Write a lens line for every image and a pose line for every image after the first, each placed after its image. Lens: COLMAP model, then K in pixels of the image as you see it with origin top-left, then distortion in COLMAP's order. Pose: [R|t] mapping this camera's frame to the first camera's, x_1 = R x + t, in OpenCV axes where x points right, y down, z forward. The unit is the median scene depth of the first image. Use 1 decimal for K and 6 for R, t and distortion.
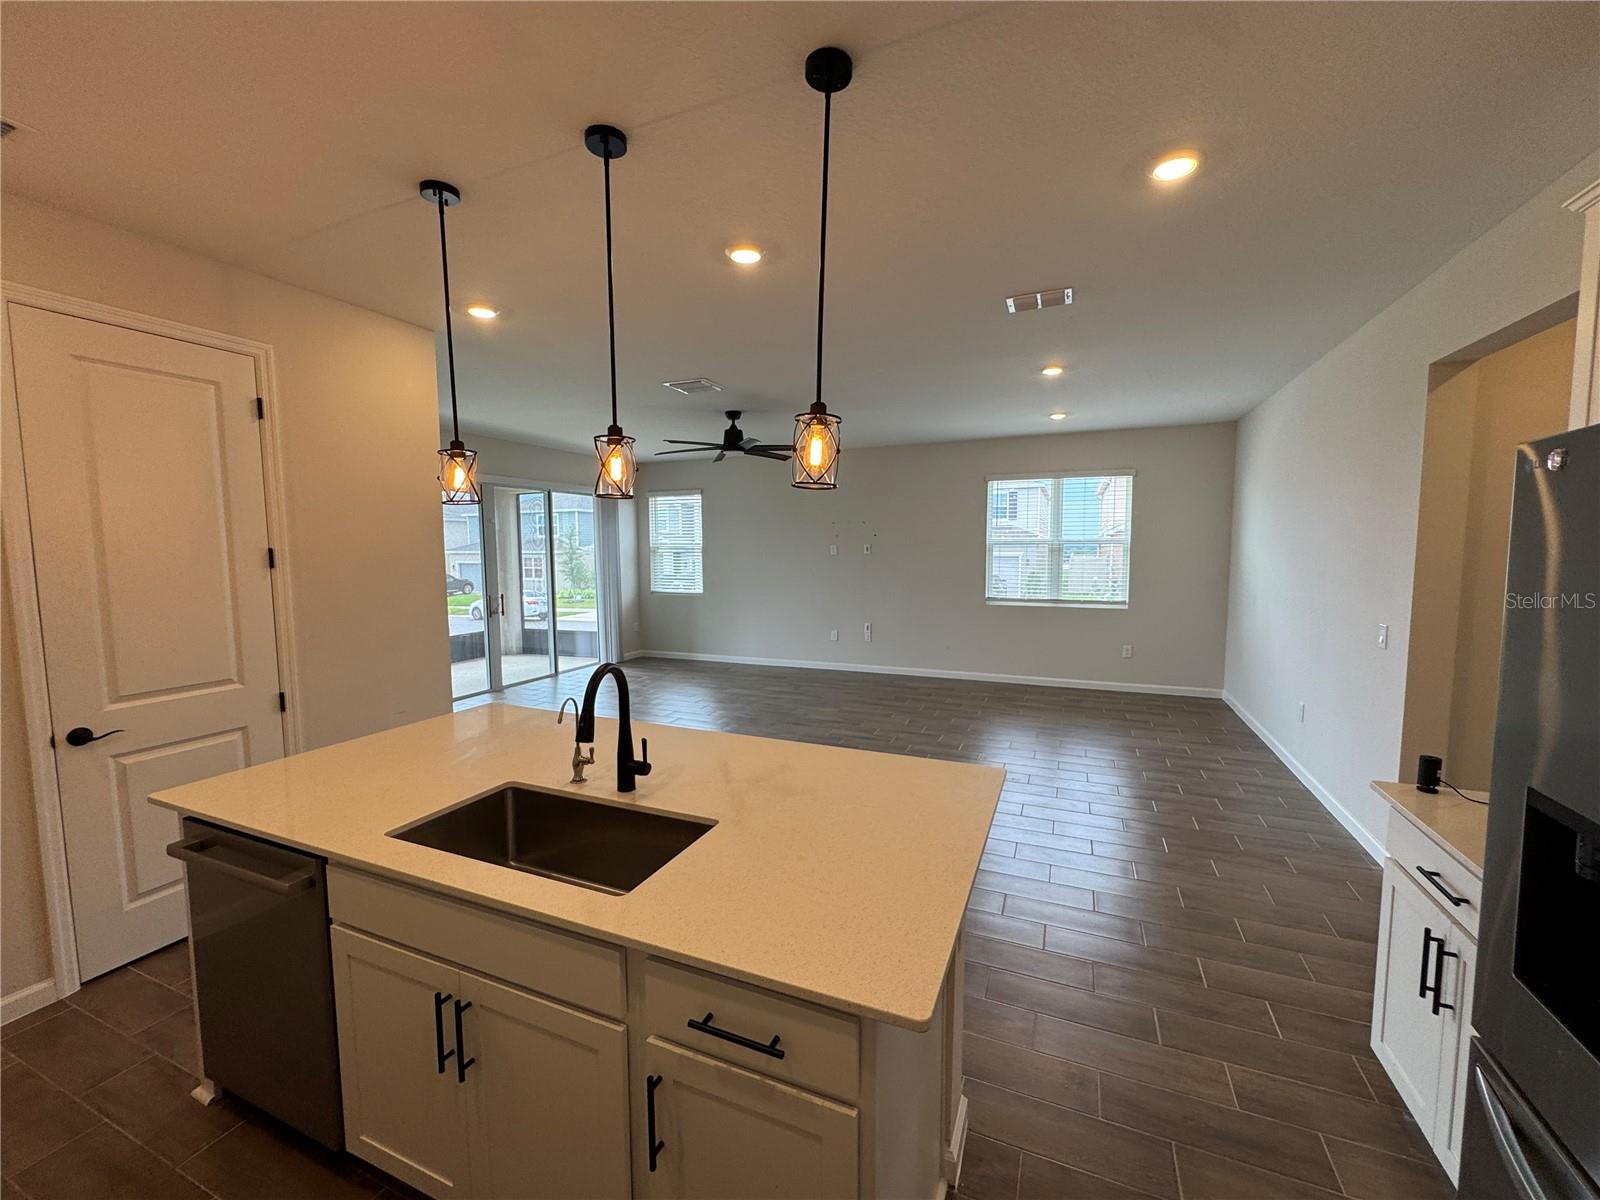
lens RADIAL K [[639.4, 0, 800.0], [0, 639.4, 600.0], [0, 0, 1]] dist [-0.000981, -0.000118]
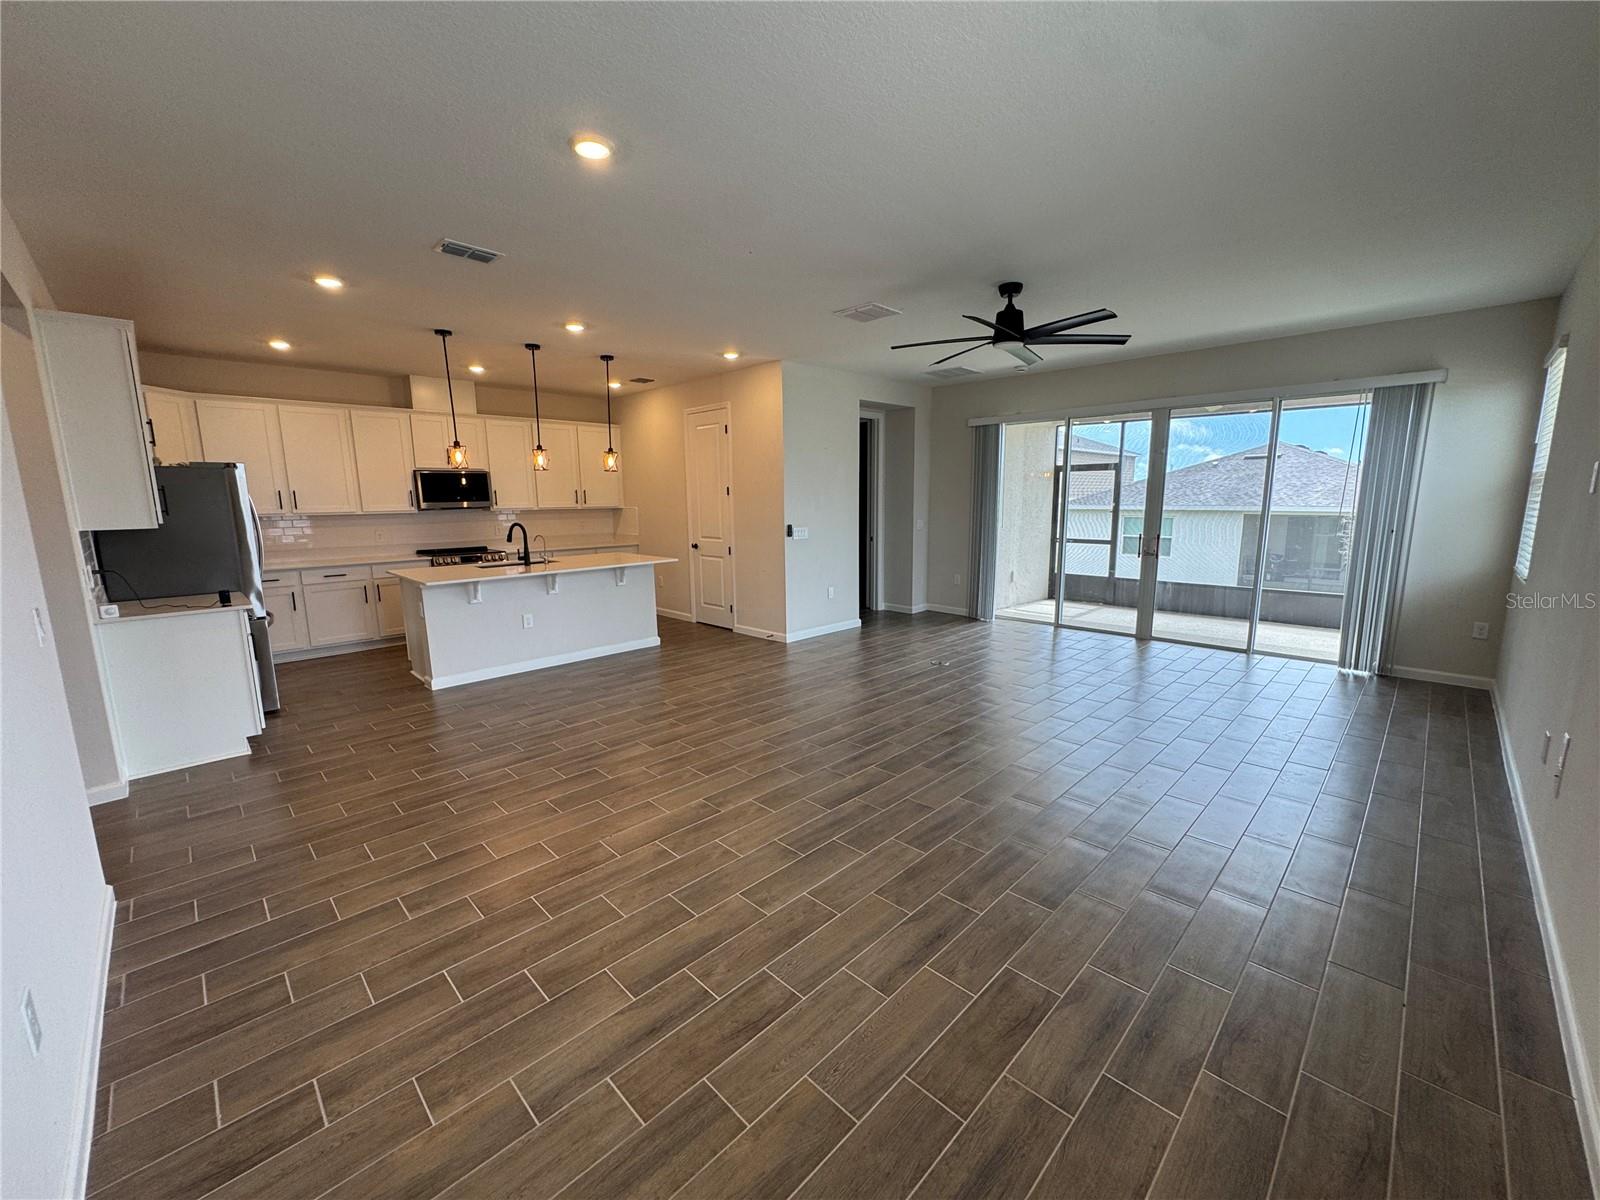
lens RADIAL K [[636.6, 0, 800.0], [0, 636.6, 600.0], [0, 0, 1]] dist [0.000257, 0.000084]
pose [[-0.373145, 0.162128, -0.913497, 1.573791], [-0.065622, 0.977535, 0.200299, -0.189937], [0.925449, 0.134686, -0.354123, 2.505178]]
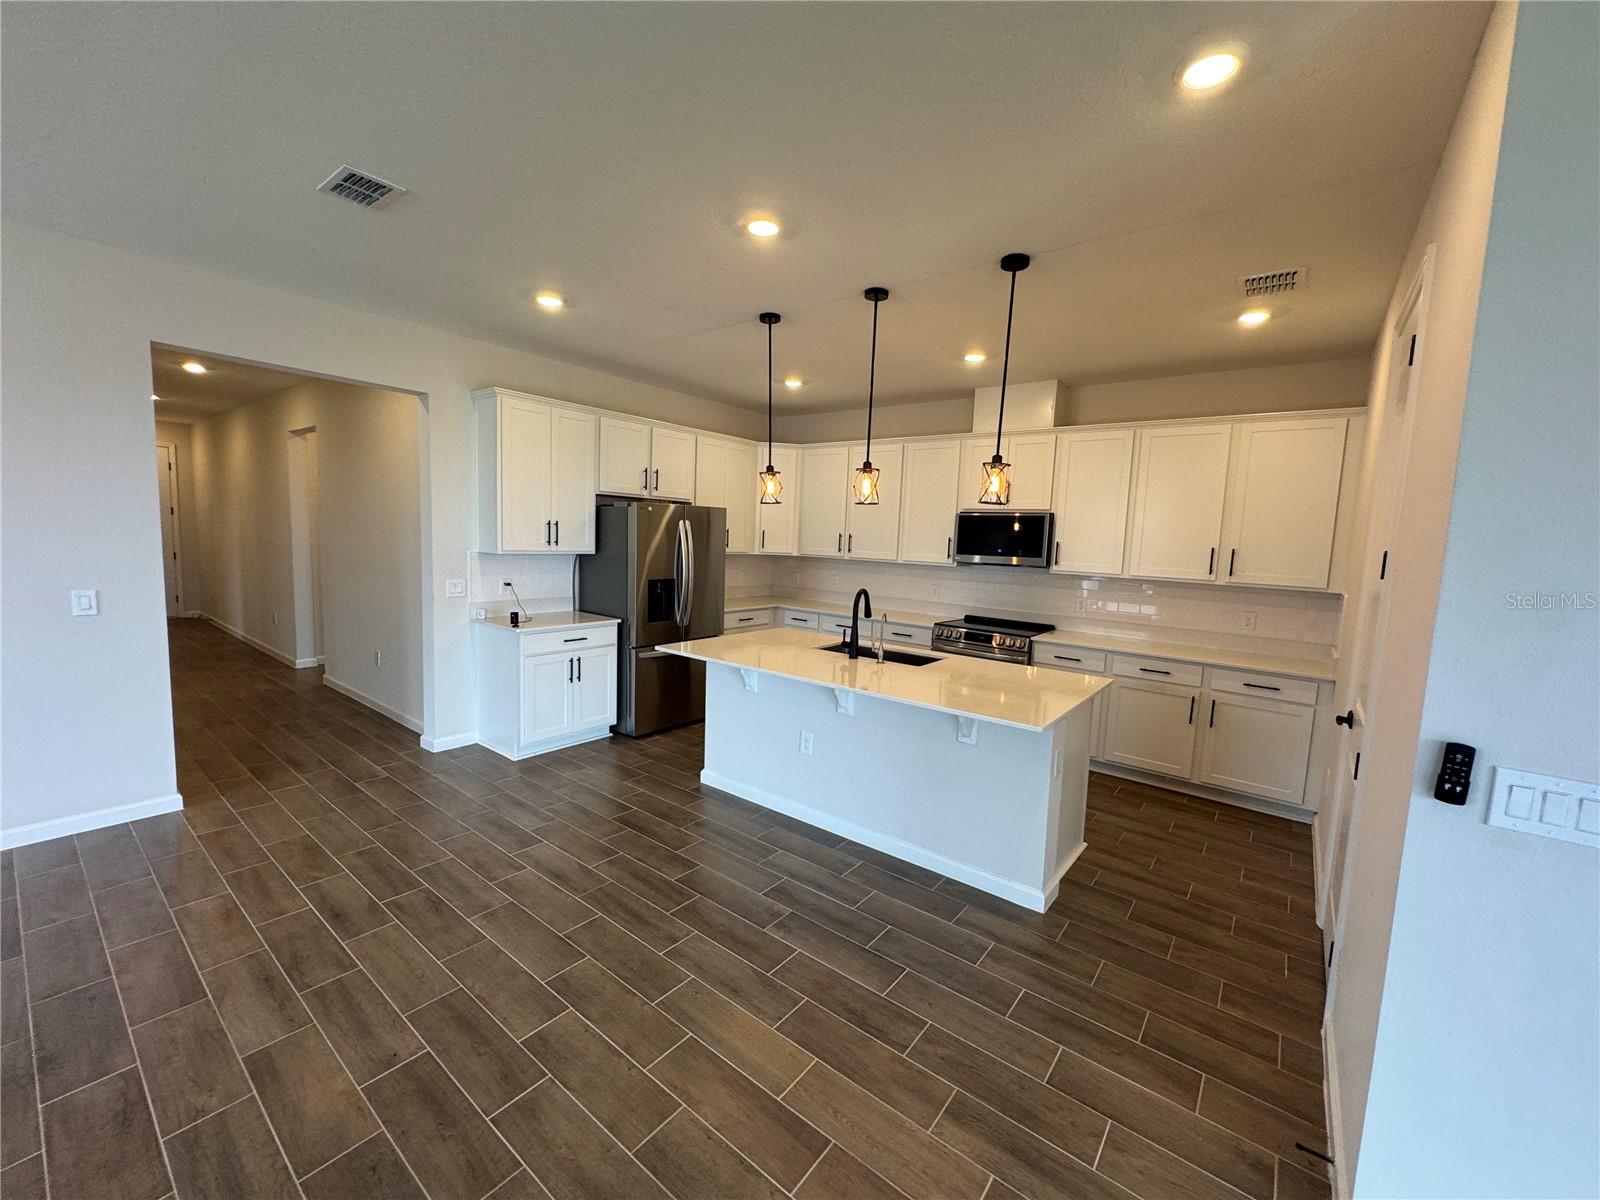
lens RADIAL K [[639.4, 0, 800.0], [0, 639.4, 600.0], [0, 0, 1]] dist [-0.000981, -0.000118]
pose [[-0.965646, -0.058953, 0.253088, -0.438742], [-0.012275, 0.983188, 0.182184, -0.171005], [-0.259573, 0.172819, -0.950134, 2.120324]]
